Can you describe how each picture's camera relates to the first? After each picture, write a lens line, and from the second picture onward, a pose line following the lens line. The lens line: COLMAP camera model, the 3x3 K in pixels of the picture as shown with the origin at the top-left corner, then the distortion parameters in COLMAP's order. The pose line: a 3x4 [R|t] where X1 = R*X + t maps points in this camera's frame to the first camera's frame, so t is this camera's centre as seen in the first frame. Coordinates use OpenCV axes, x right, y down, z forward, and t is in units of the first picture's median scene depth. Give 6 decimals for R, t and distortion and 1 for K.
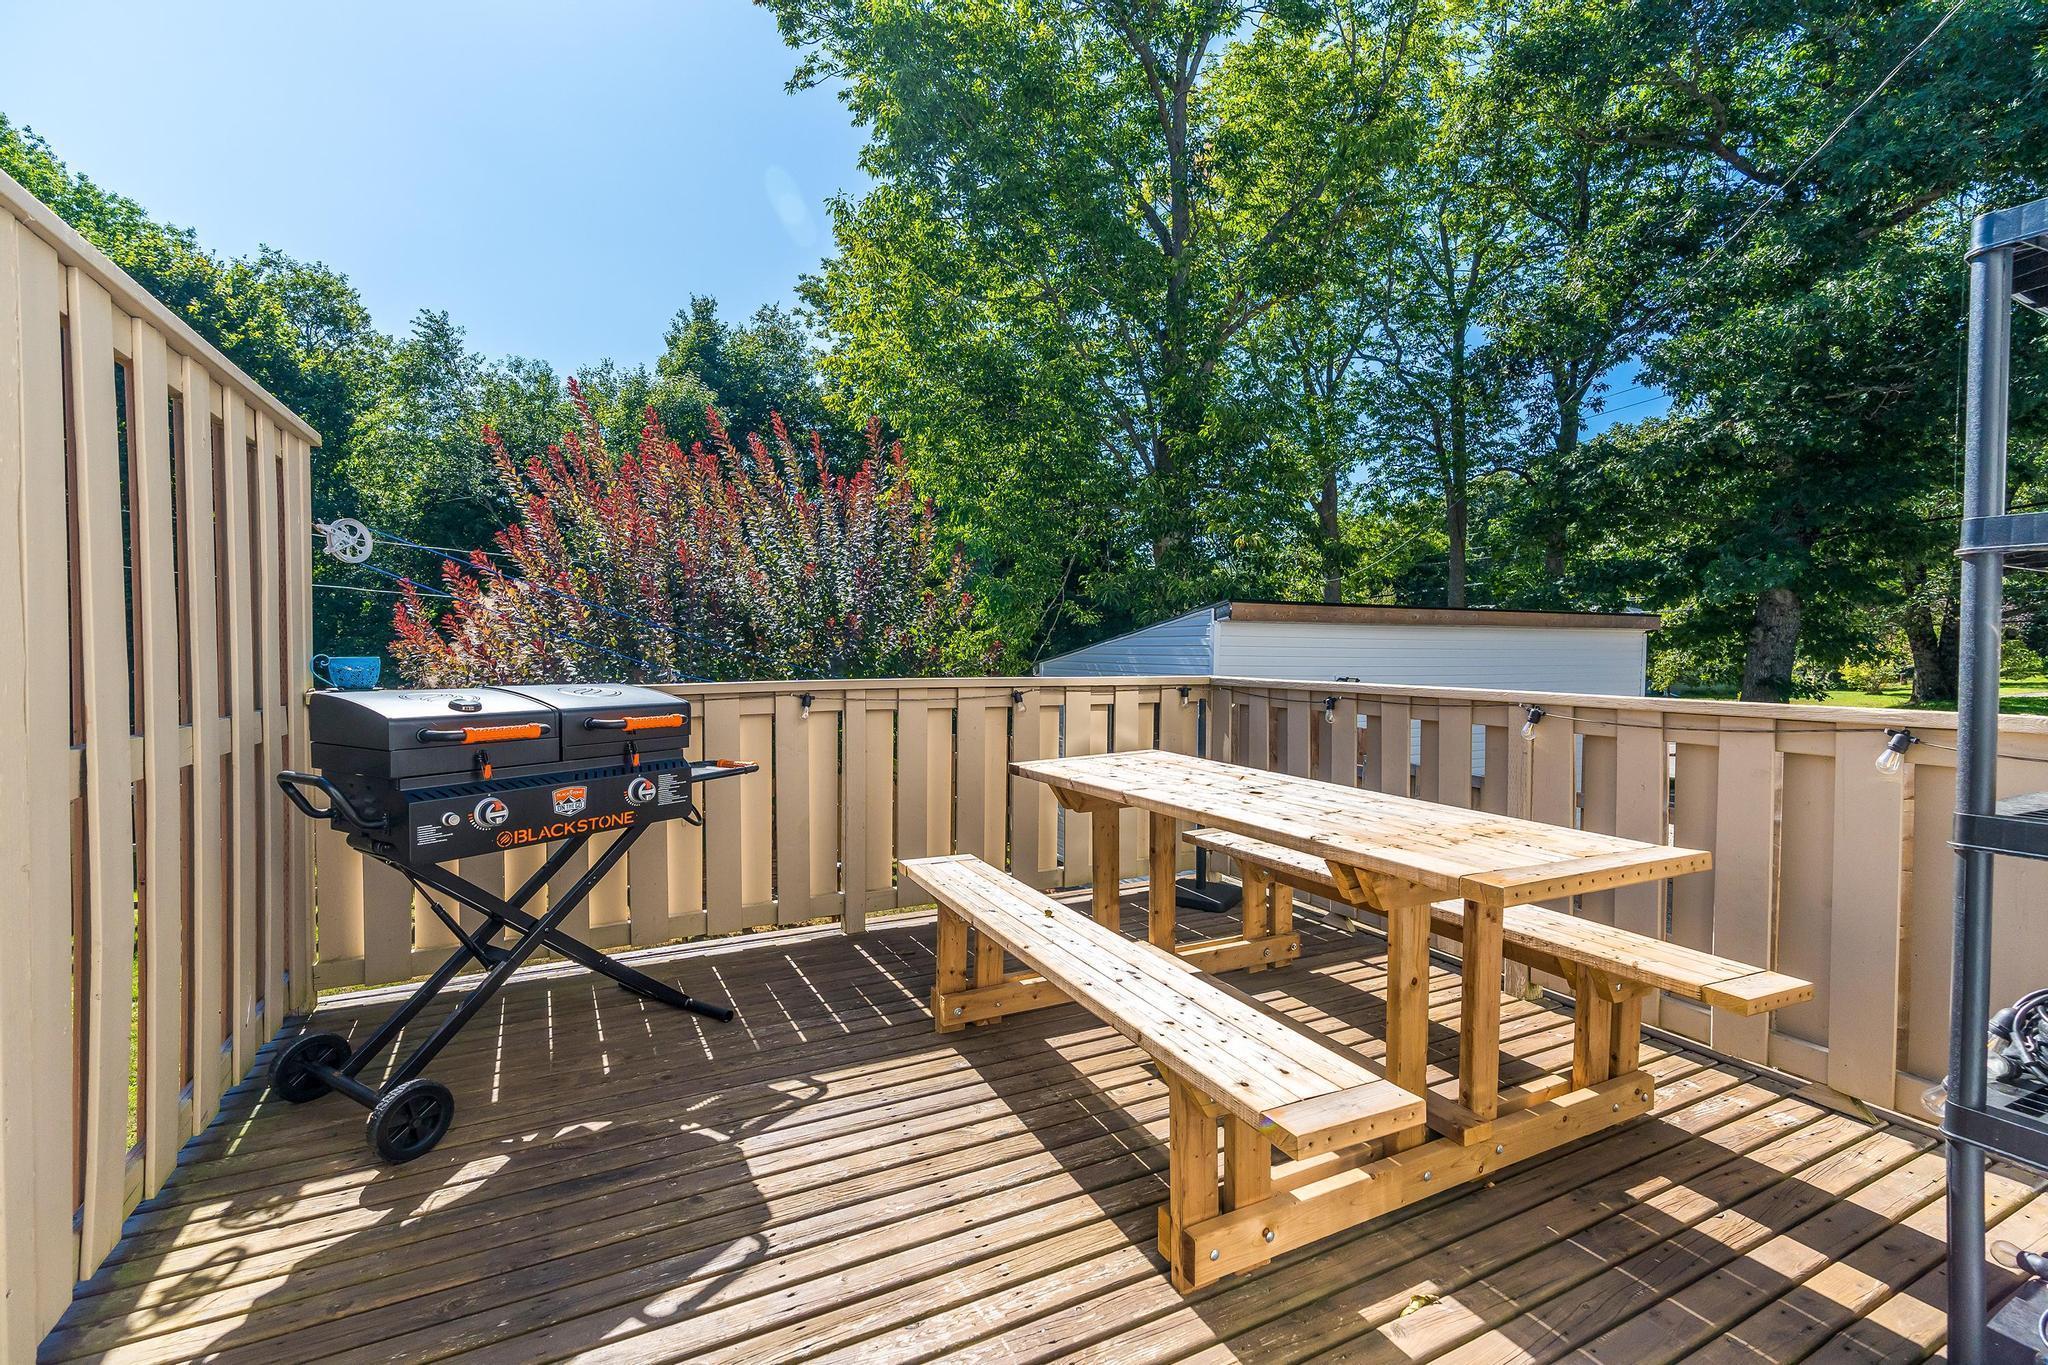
lens RADIAL K [[927.0, 0, 1013.9], [0, 927.0, 670.5], [0, 0, 1]] dist [-0.008781, 0.000945]
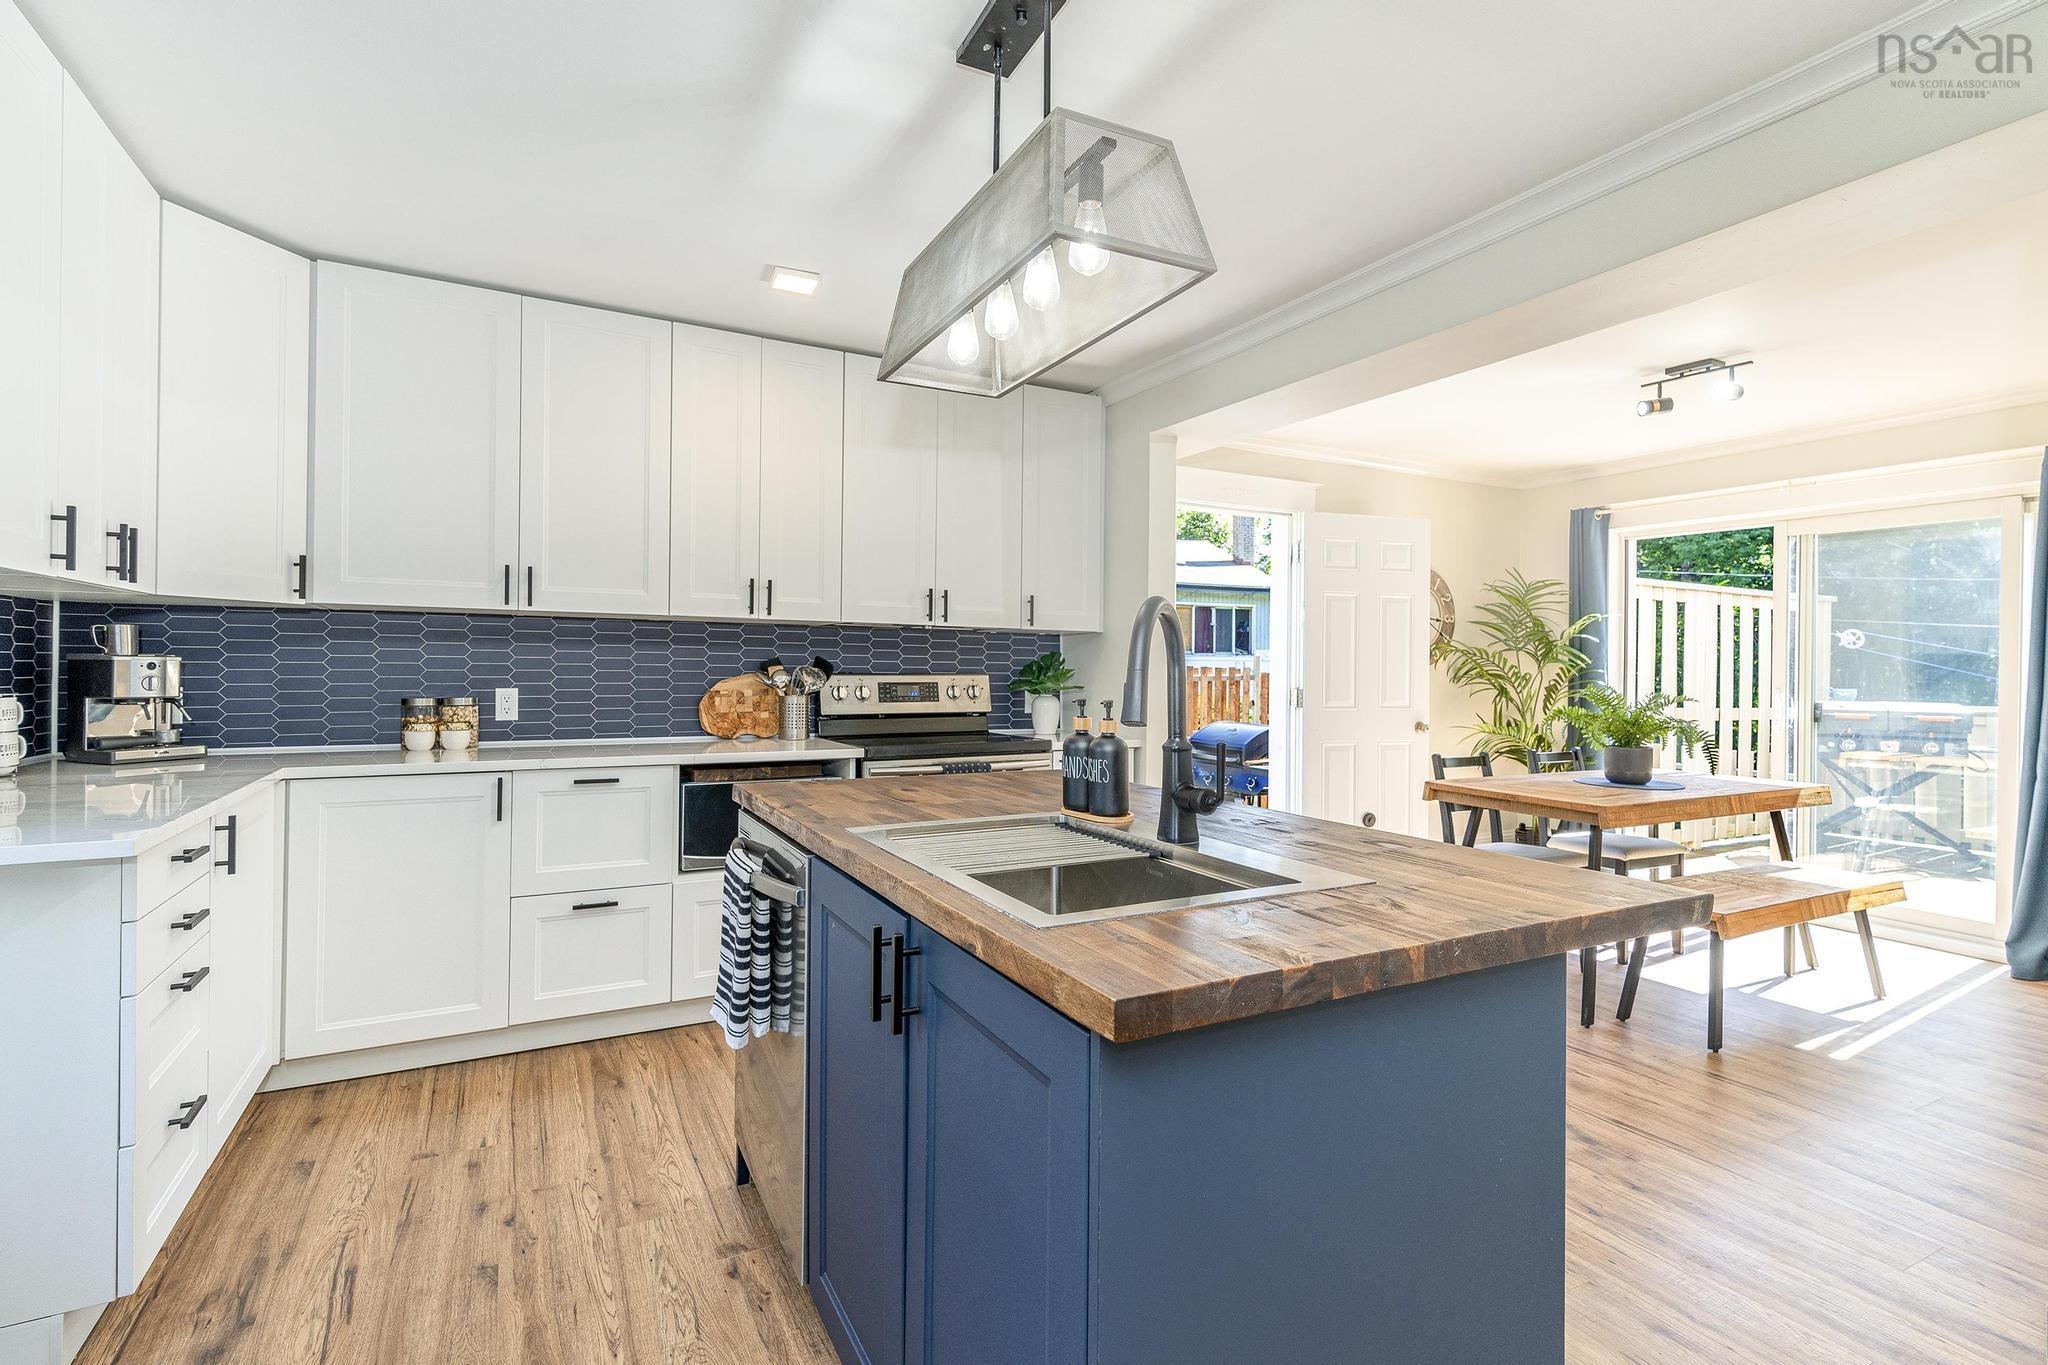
lens RADIAL K [[937.5, 0, 1028.4], [0, 937.5, 679.4], [0, 0, 1]] dist [0.011204, -0.000558]
pose [[0.010532, 0.014818, -0.999835, 1.749051], [-0.032185, 0.999377, 0.014472, 0.000960], [0.999426, 0.032027, 0.011002, -1.188520]]
